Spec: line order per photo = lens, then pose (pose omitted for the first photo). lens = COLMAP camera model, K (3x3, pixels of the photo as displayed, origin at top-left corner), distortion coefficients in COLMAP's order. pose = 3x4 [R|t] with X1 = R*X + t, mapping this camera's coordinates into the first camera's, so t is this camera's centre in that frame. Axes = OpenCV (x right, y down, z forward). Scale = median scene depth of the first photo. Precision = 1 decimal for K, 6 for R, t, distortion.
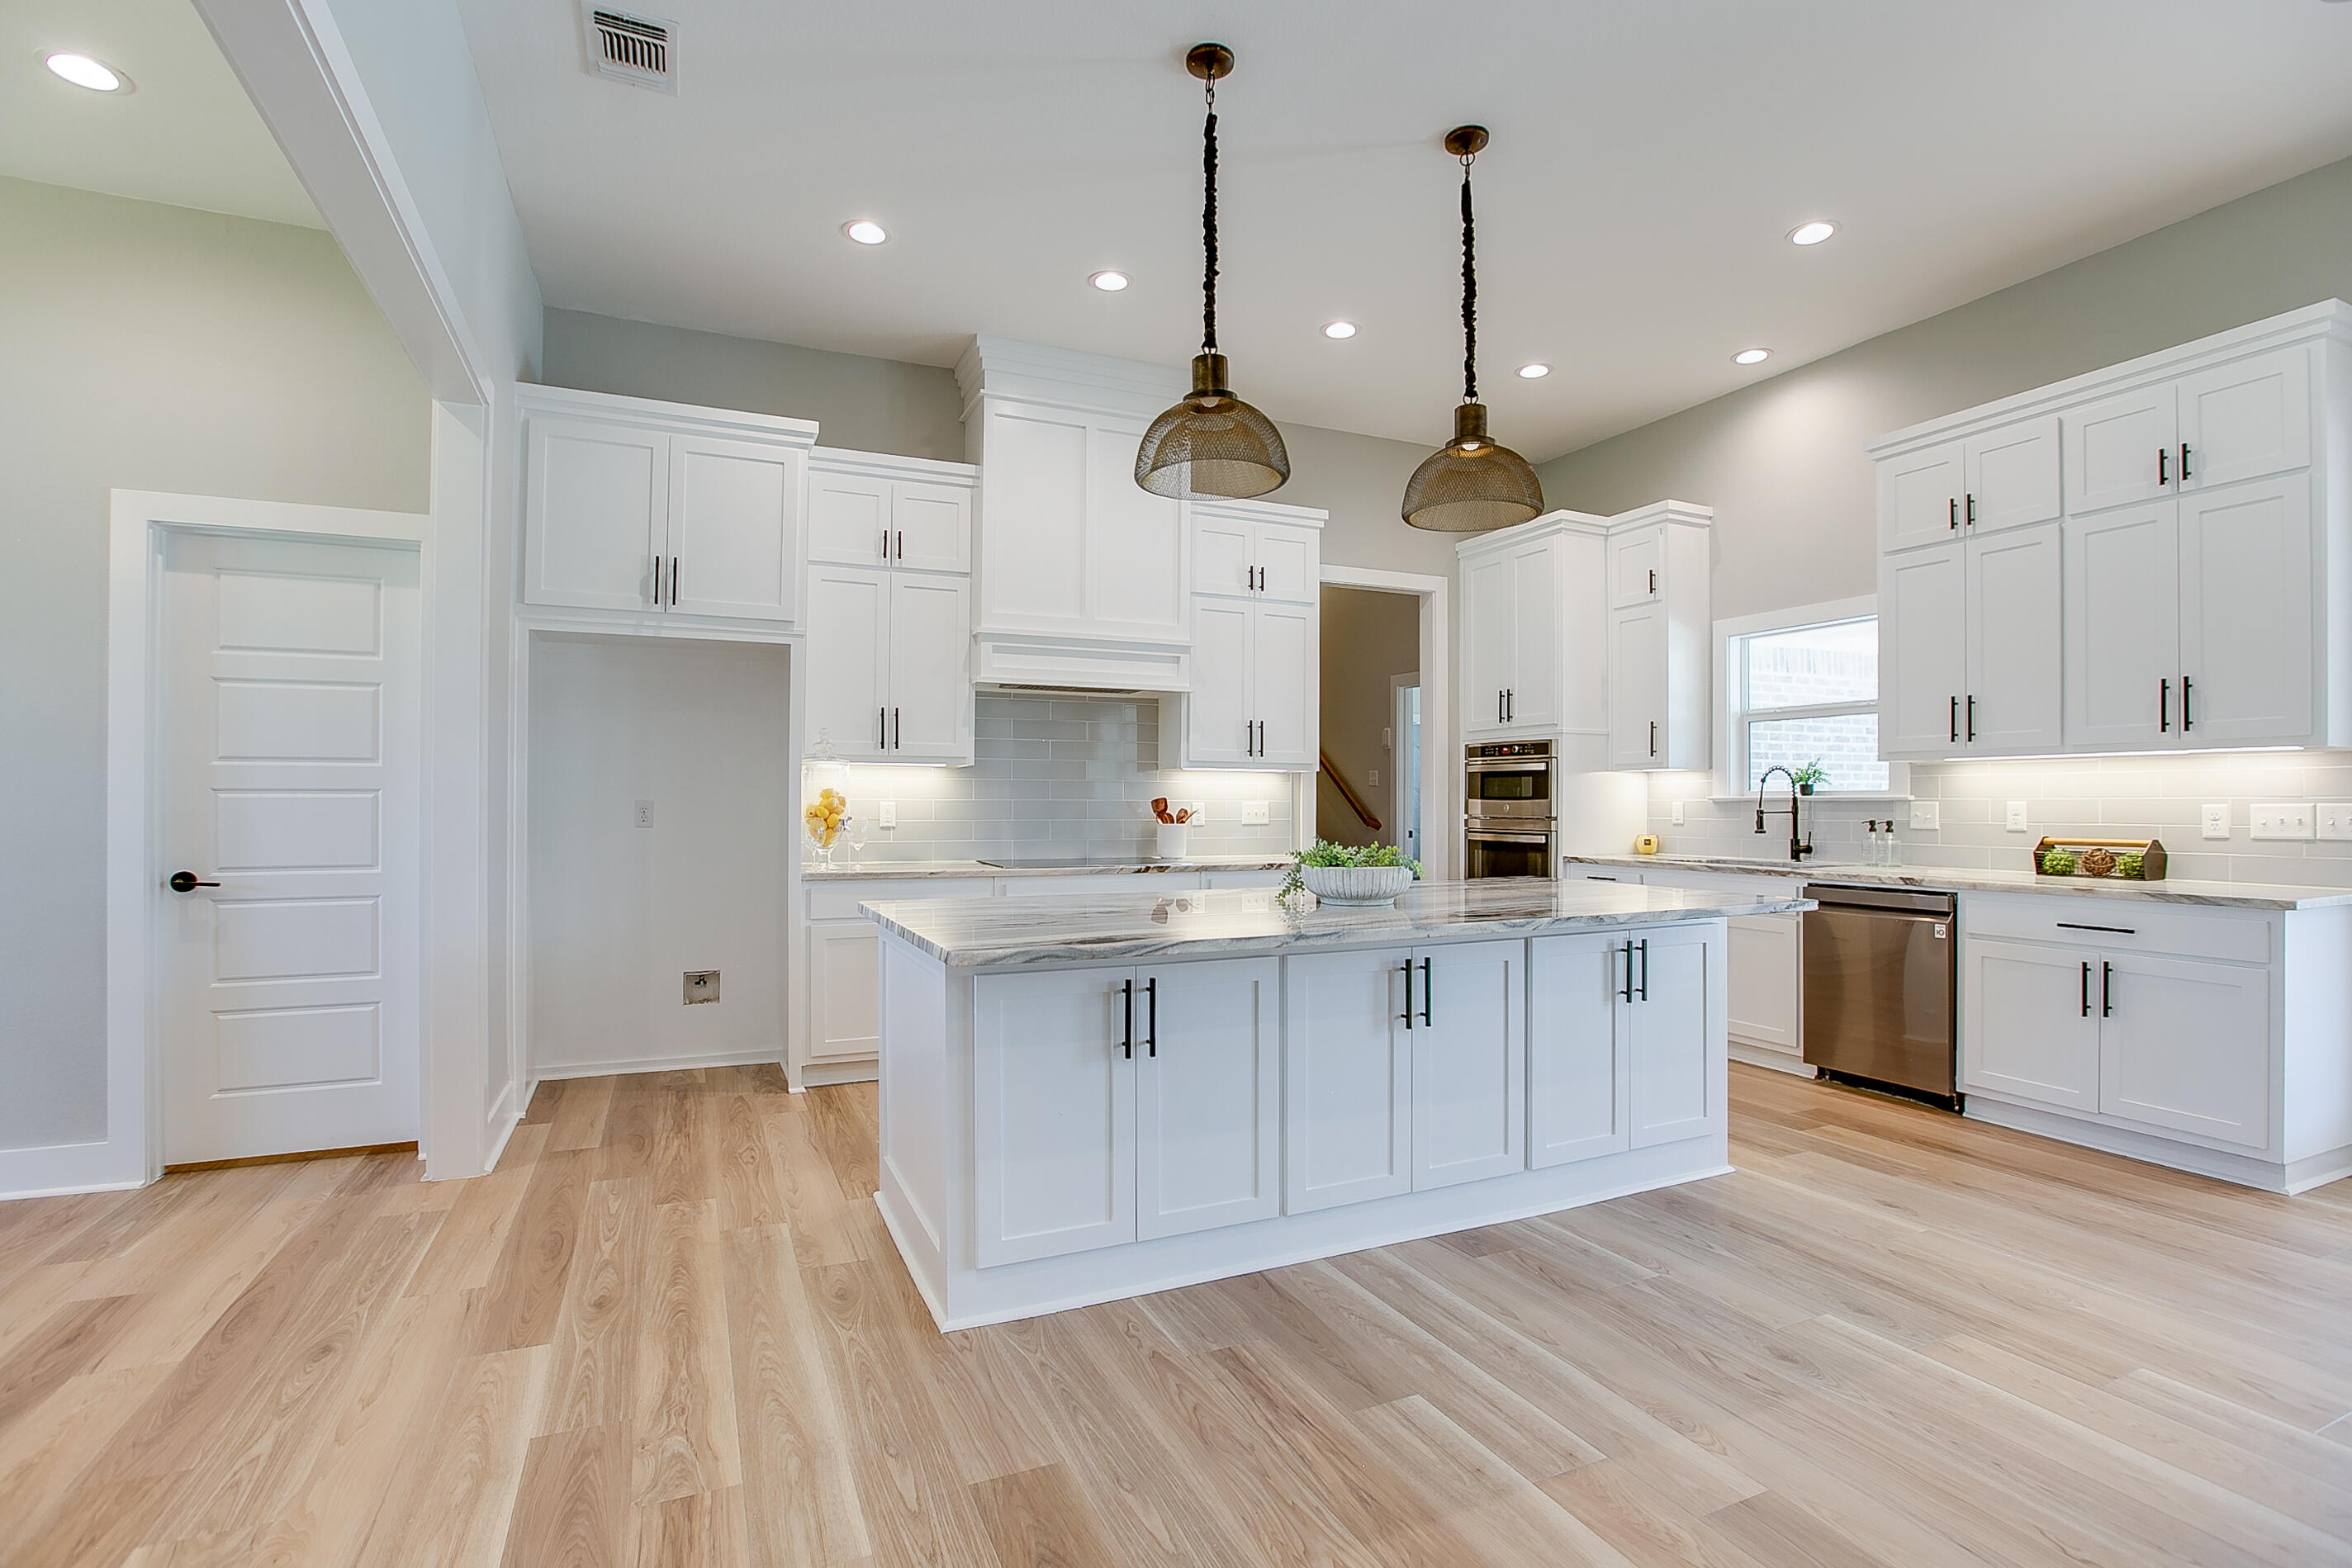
lens RADIAL K [[1113.4, 0, 1158.3], [0, 1113.4, 799.5], [0, 0, 1]] dist [-0.025434, 0.007900]
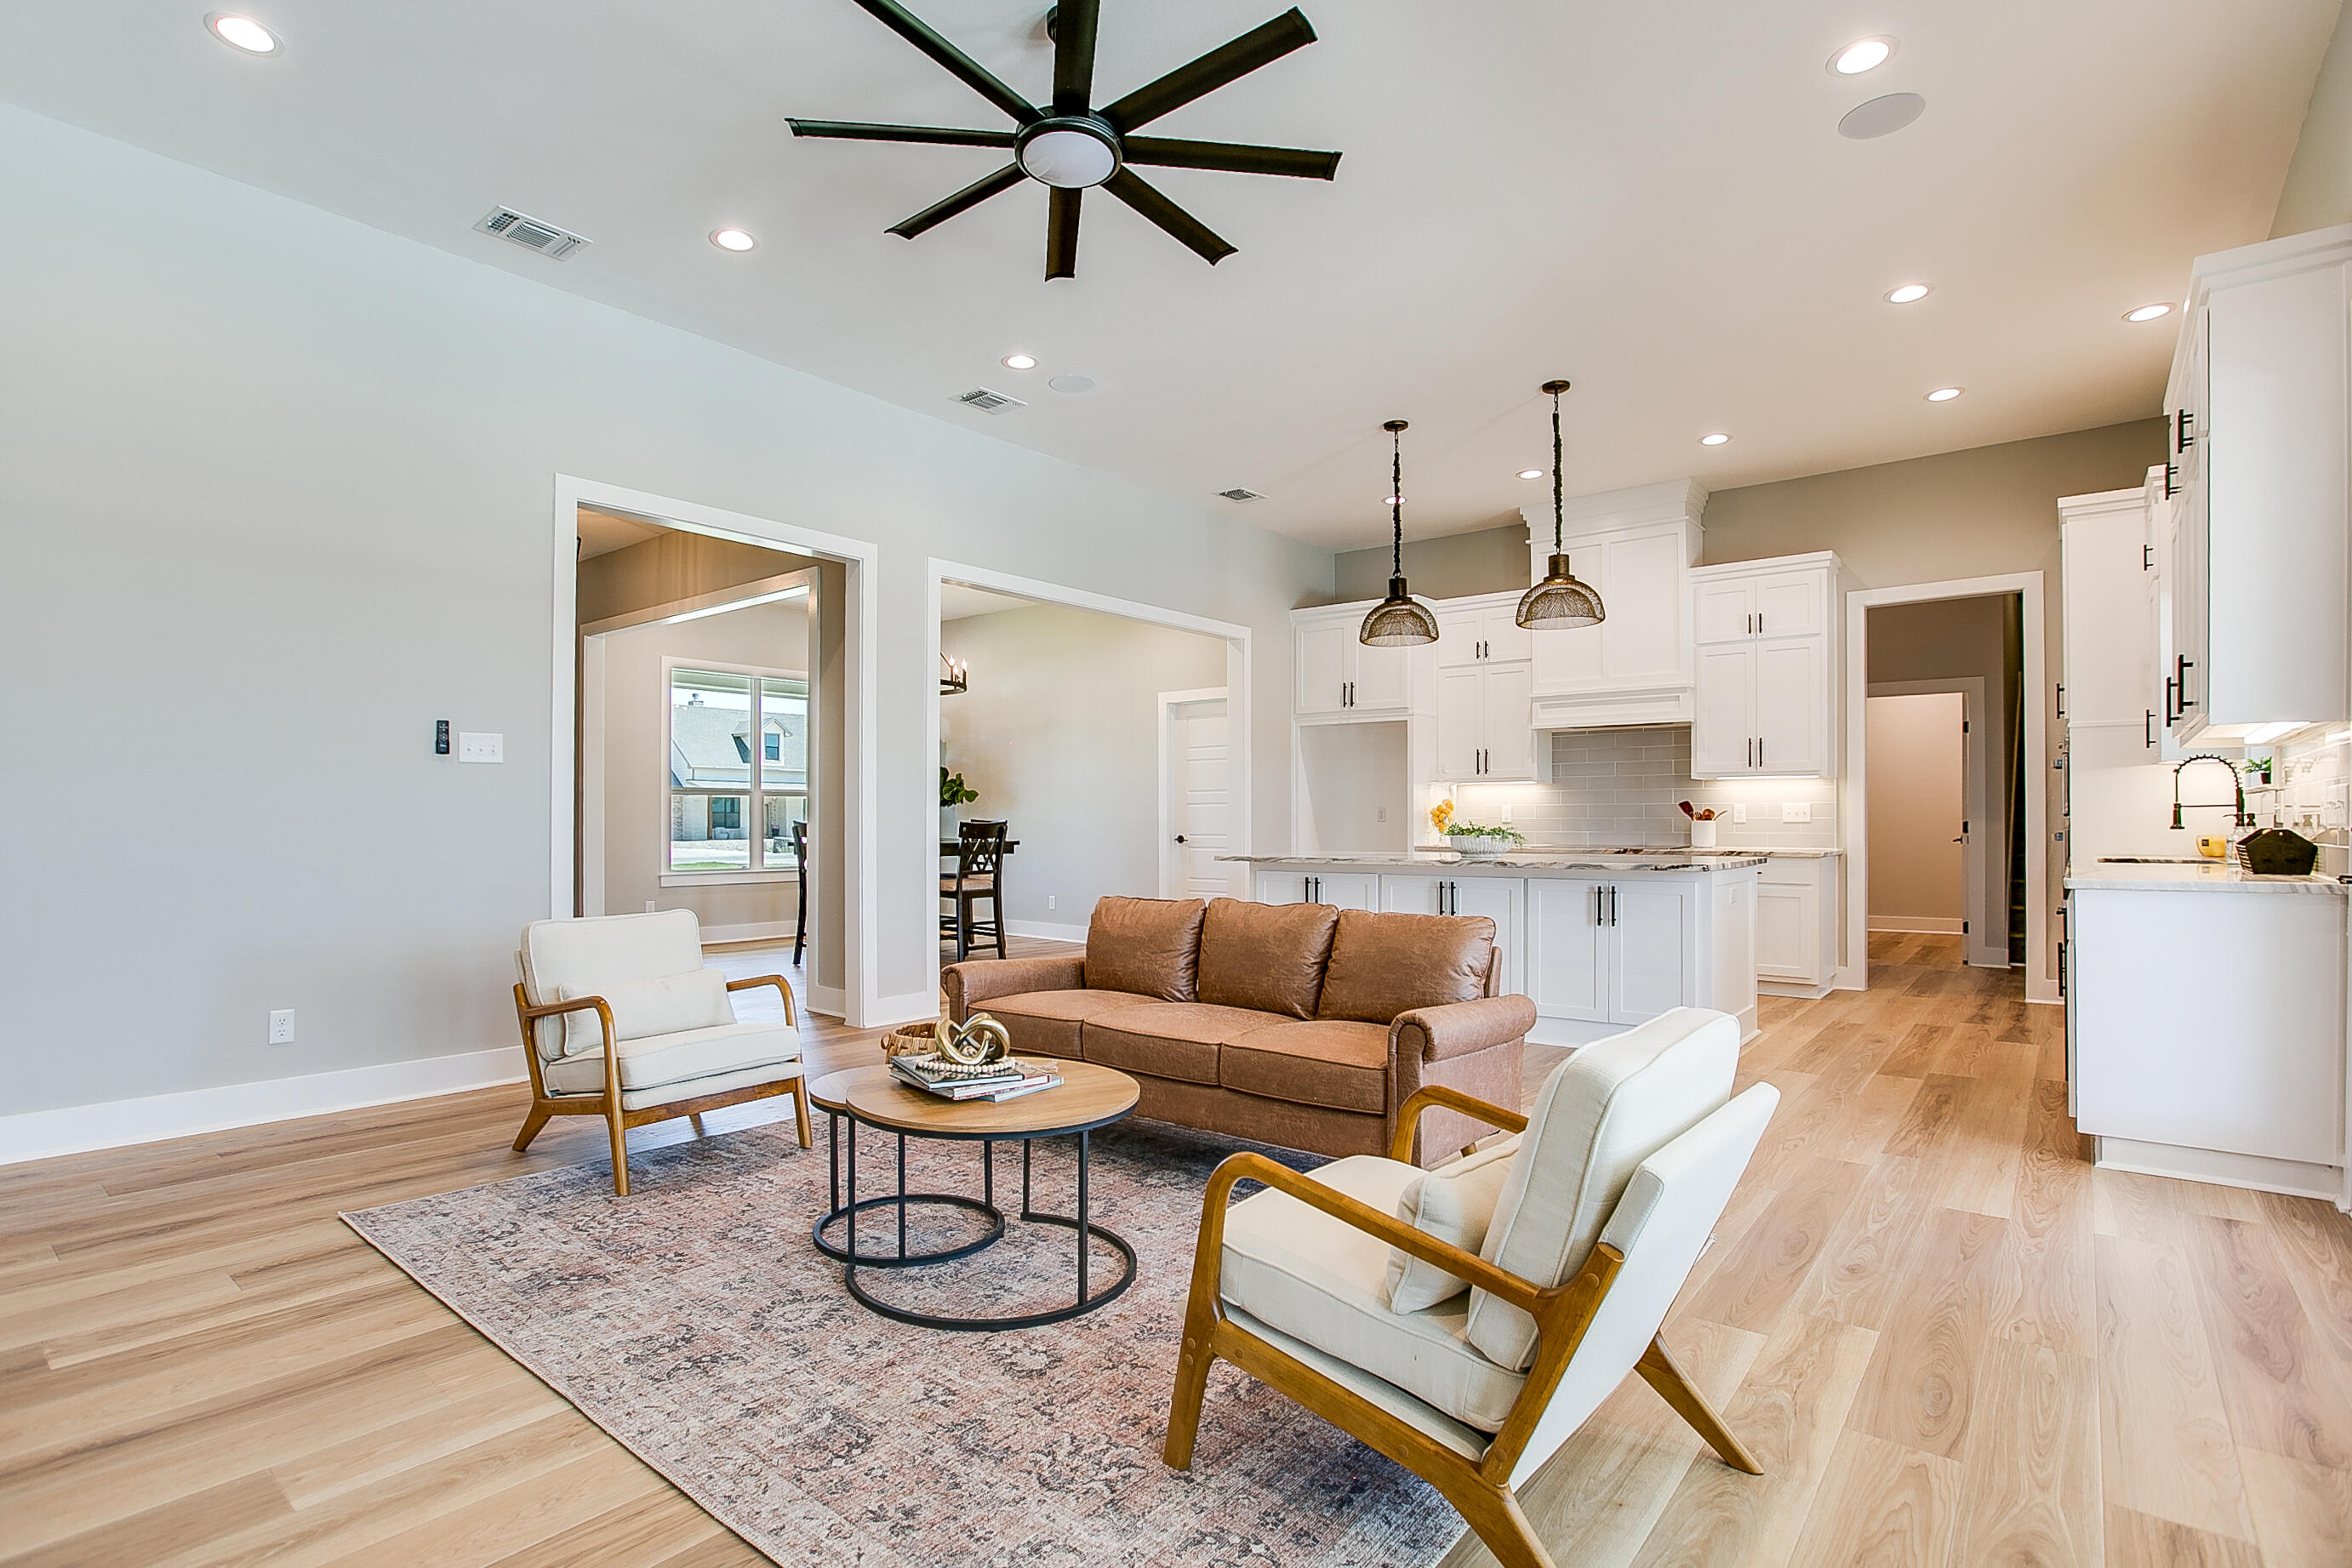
lens RADIAL K [[1113.4, 0, 1185.1], [0, 1113.4, 803.5], [0, 0, 1]] dist [-0.025434, 0.007900]
pose [[0.475186, -0.013281, -0.879785, 0.973030], [0.007148, 0.999911, -0.011233, 0.013384], [0.879856, -0.000951, 0.475239, -0.164409]]
